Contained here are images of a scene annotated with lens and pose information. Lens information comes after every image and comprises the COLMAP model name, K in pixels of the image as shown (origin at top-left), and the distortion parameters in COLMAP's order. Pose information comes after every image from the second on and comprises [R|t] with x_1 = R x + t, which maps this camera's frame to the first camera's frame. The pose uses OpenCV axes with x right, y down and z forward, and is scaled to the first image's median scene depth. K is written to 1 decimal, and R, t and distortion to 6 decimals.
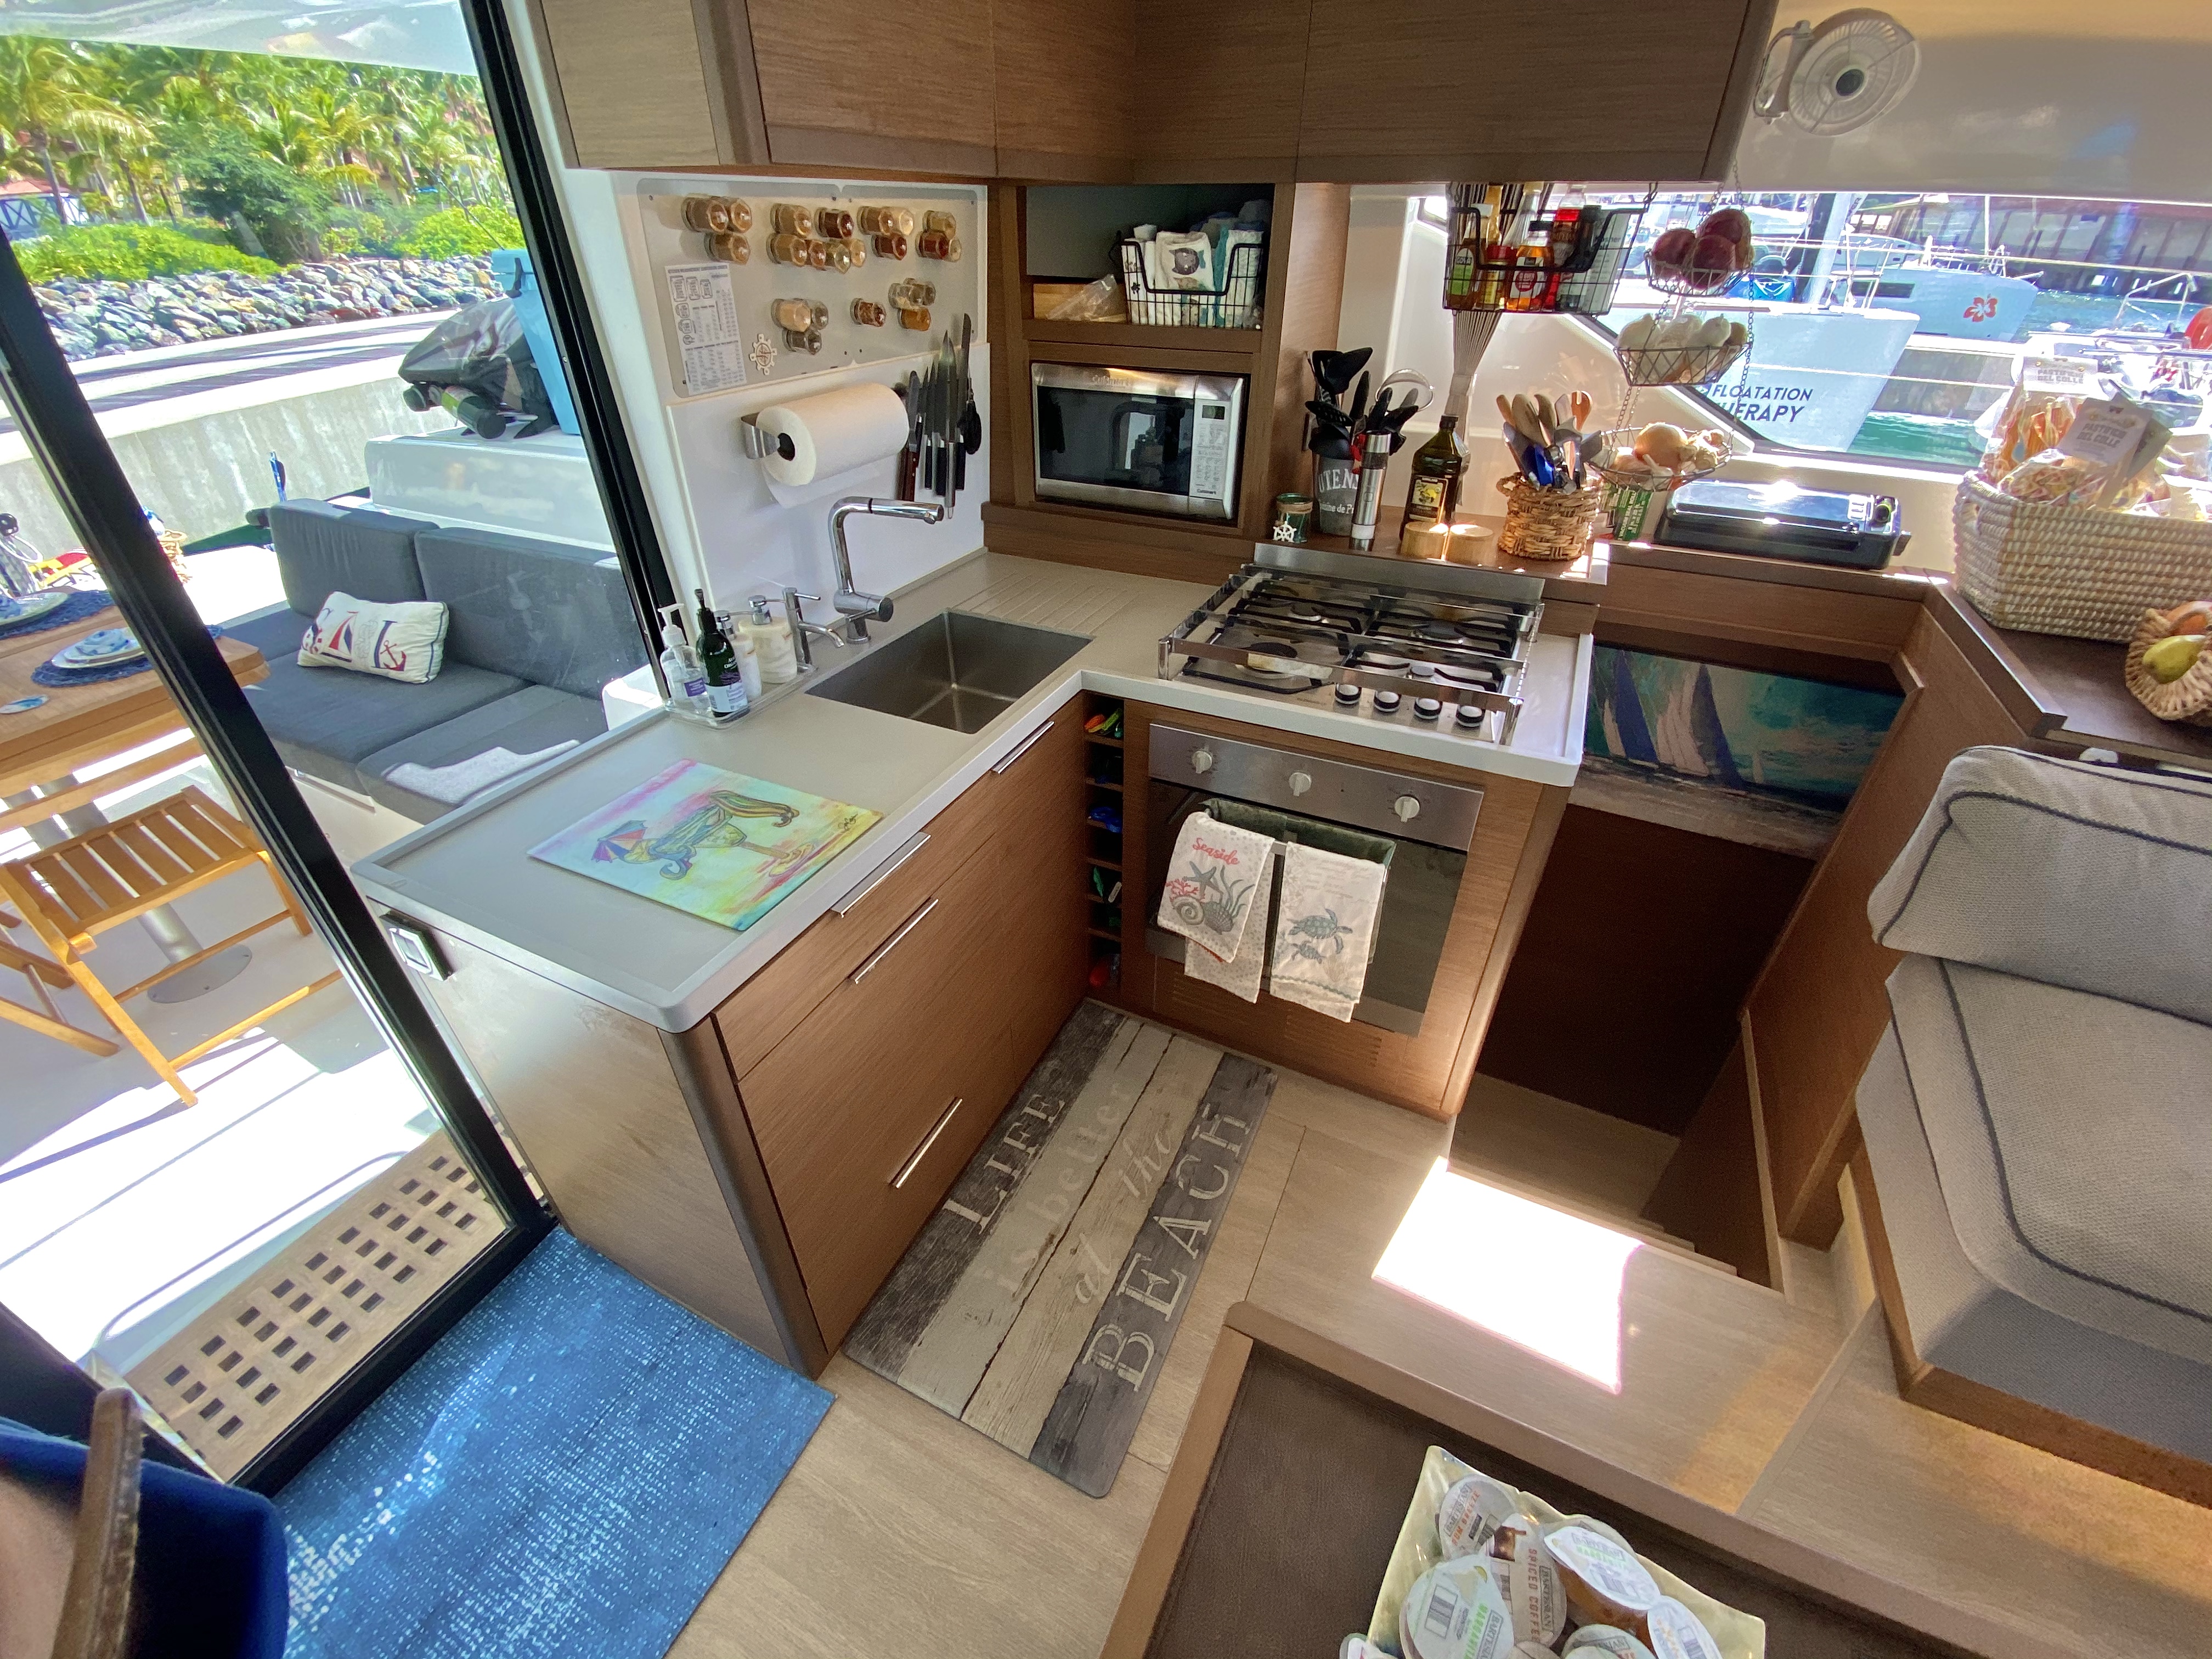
lens RADIAL K [[892.2, 0, 1106.0], [0, 892.2, 829.5], [0, 0, 1]] dist [0.007408, -0.015431]
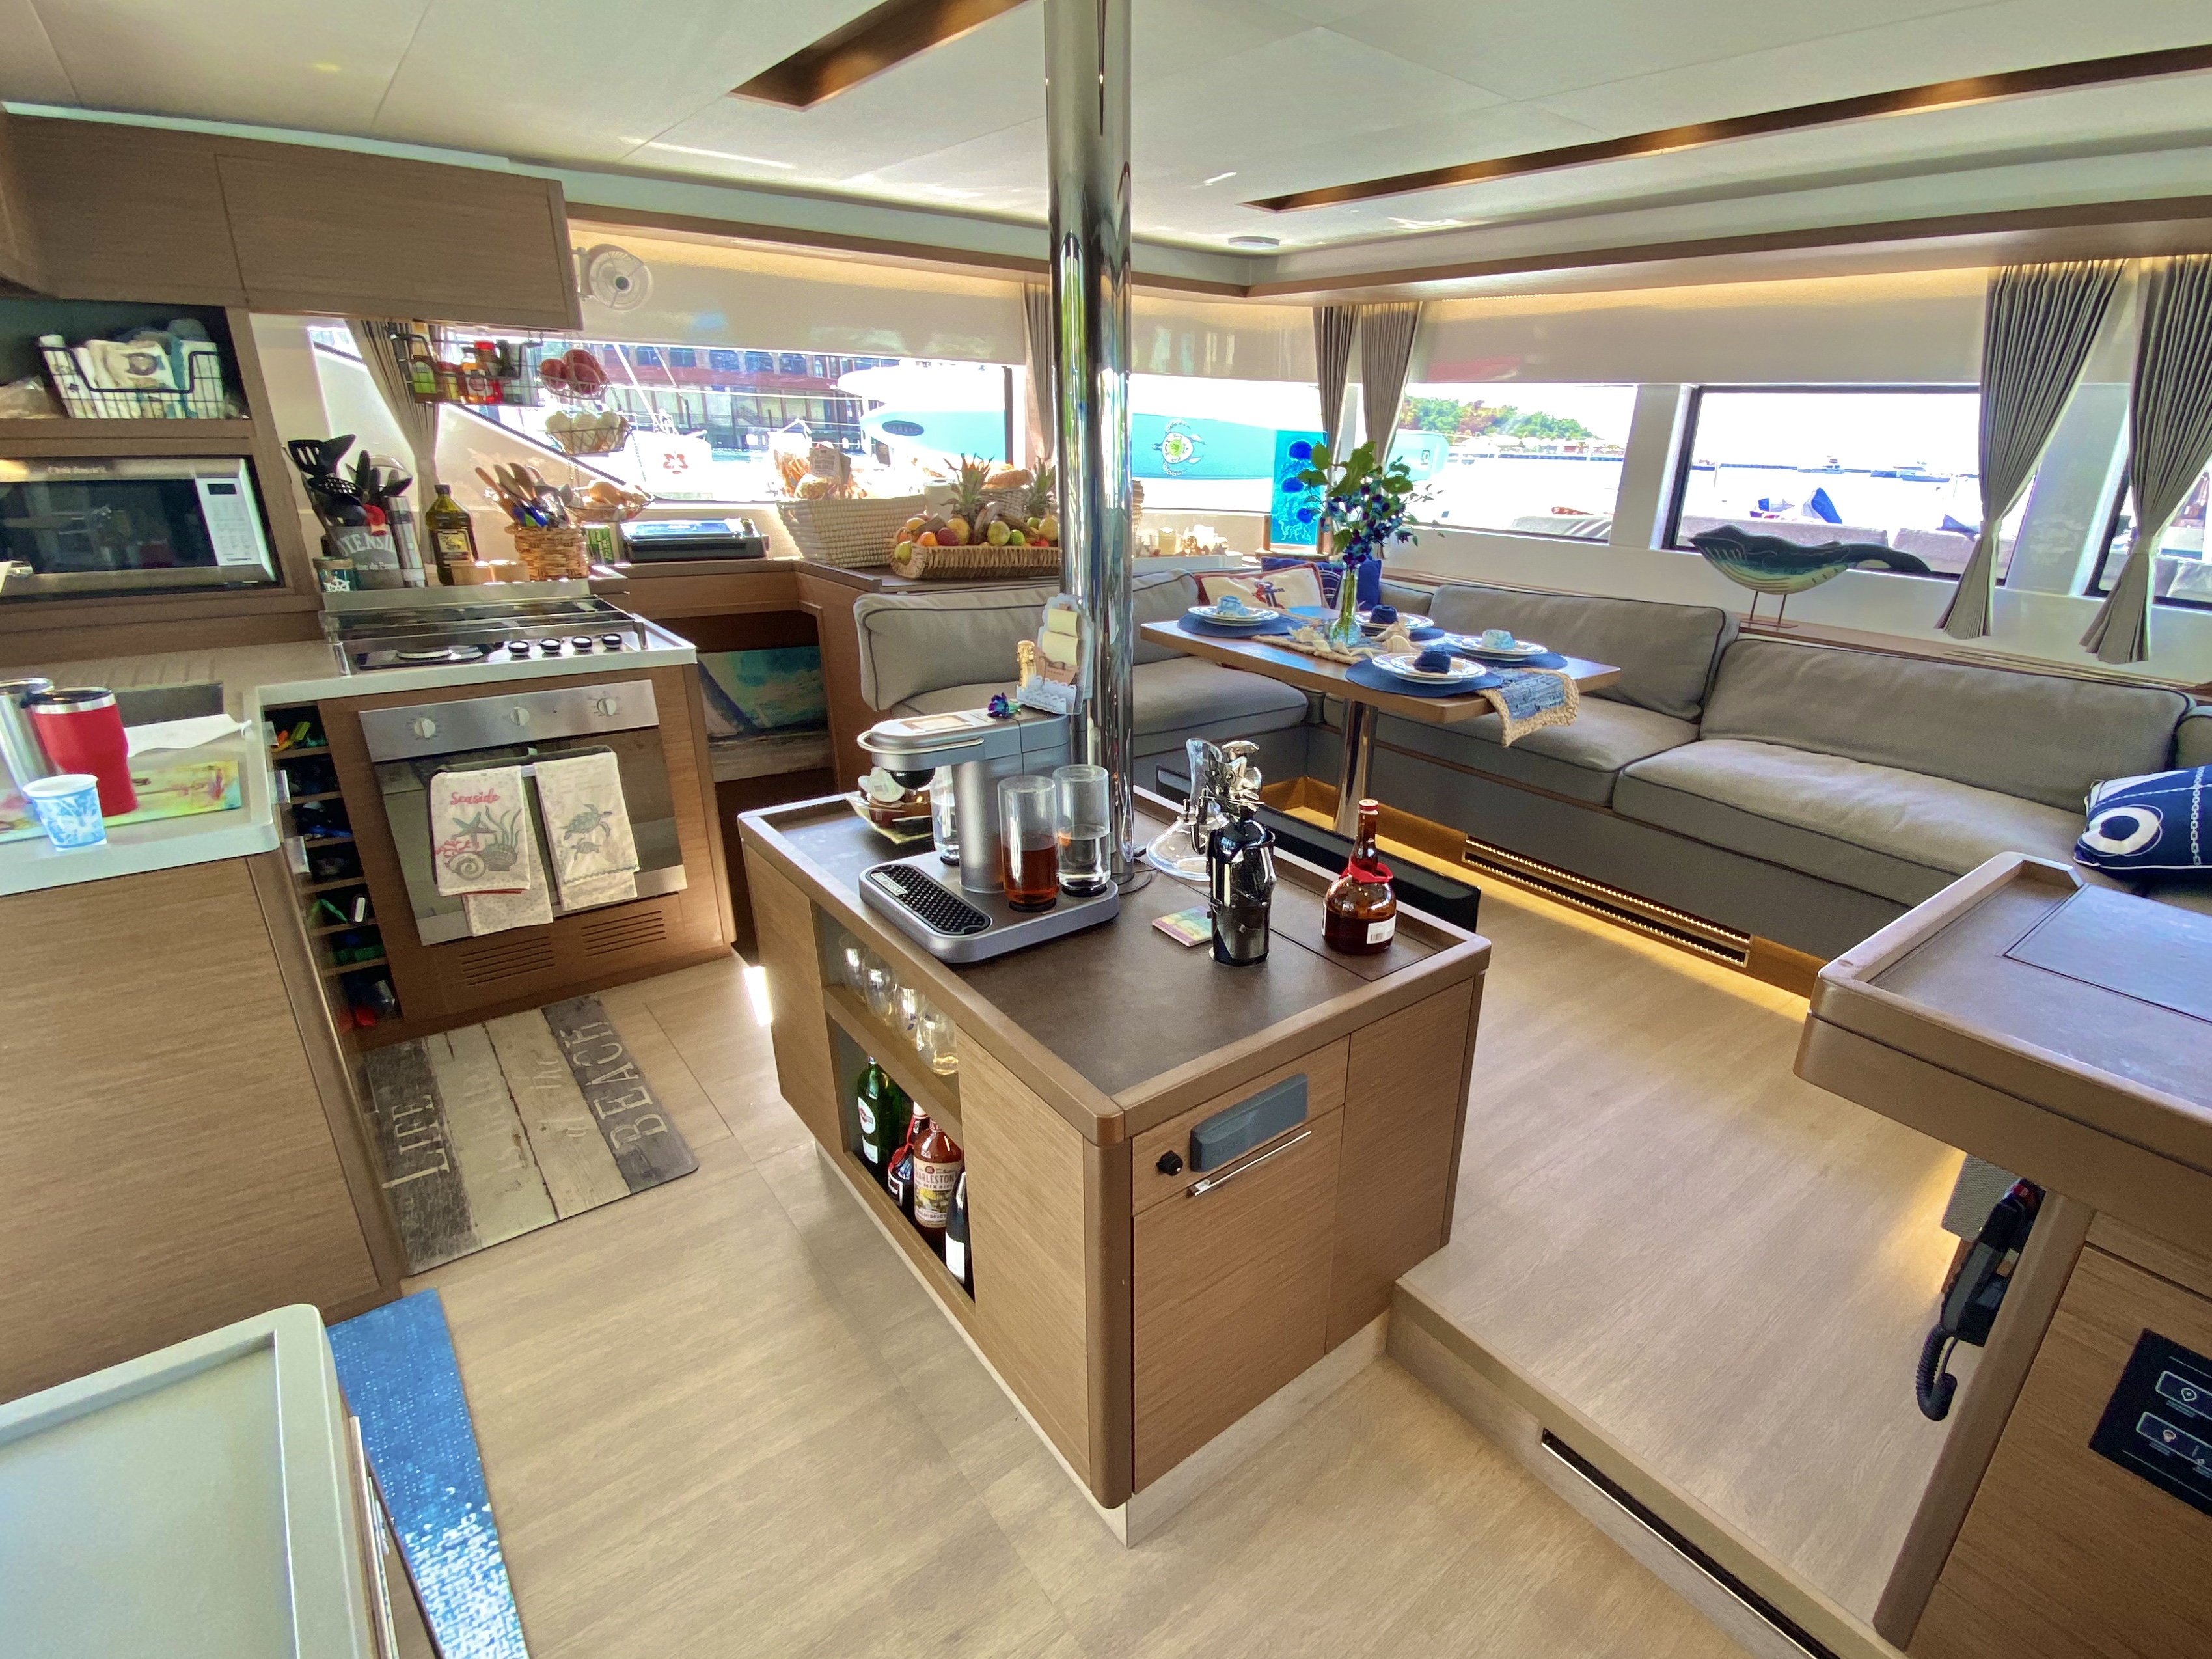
lens RADIAL K [[1070.9, 0, 1202.5], [0, 1070.9, 861.7], [0, 0, 1]] dist [0.040701, -0.032284]
pose [[0.411784, -0.320405, 0.853097, -0.710941], [0.482702, 0.870723, 0.094028, 0.414394], [-0.772938, 0.373072, 0.513210, -0.473387]]
